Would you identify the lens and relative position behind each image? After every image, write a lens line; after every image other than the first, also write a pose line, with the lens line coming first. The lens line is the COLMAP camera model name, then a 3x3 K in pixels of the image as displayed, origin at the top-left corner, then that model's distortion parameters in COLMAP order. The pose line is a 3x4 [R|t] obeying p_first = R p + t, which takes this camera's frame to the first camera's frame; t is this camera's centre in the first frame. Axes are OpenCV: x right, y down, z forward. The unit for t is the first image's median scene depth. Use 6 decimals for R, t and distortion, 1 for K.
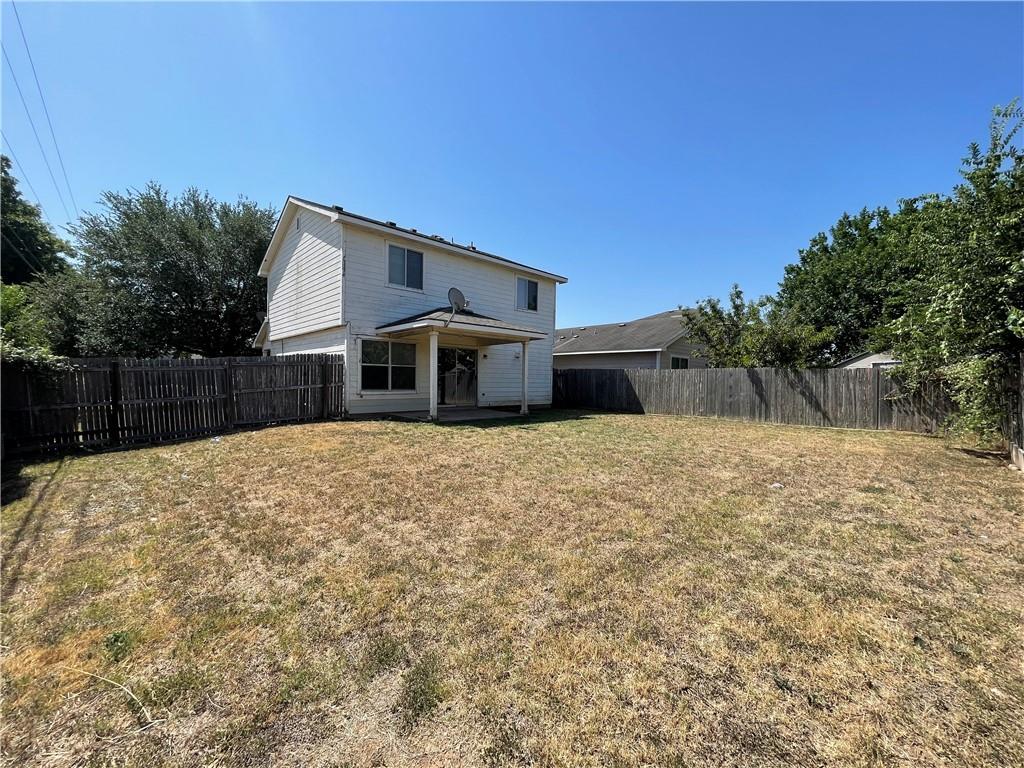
lens RADIAL K [[412.1, 0, 512.6], [0, 412.1, 382.8], [0, 0, 1]] dist [-0.003727, 0.000574]
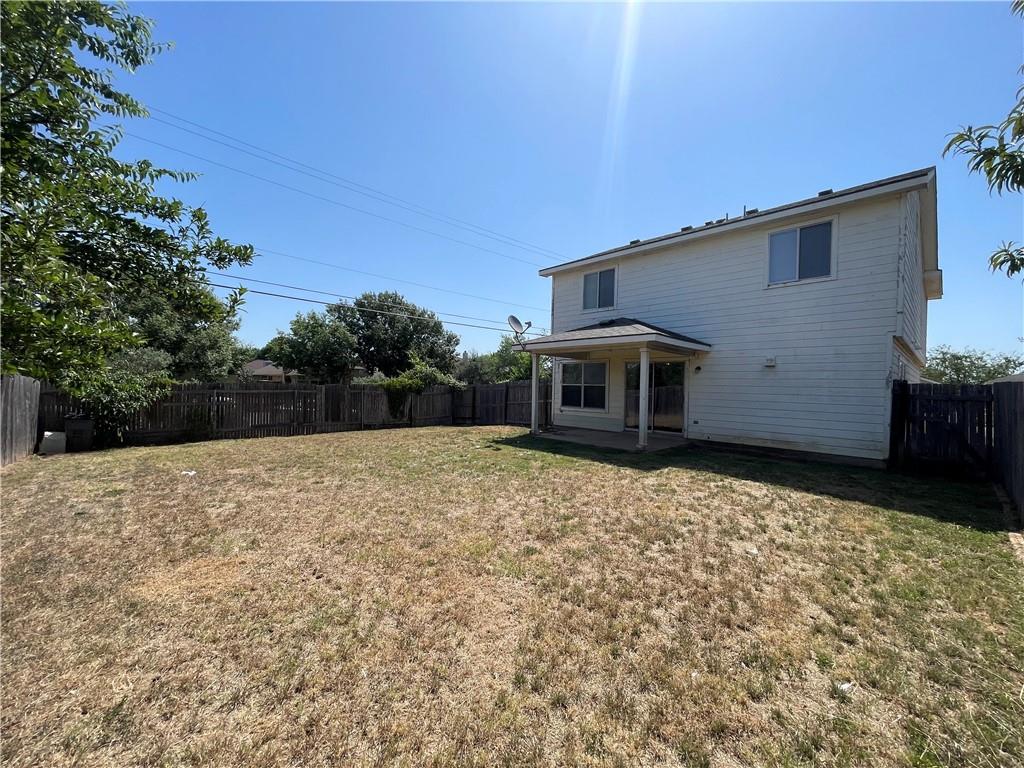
lens RADIAL K [[412.1, 0, 512.6], [0, 412.1, 384.5], [0, 0, 1]] dist [-0.003727, 0.000574]
pose [[0.004560, -0.022868, -0.999728, 0.750909], [-0.030083, 0.999283, -0.022995, -0.012564], [0.999537, 0.030179, 0.003869, 0.770869]]
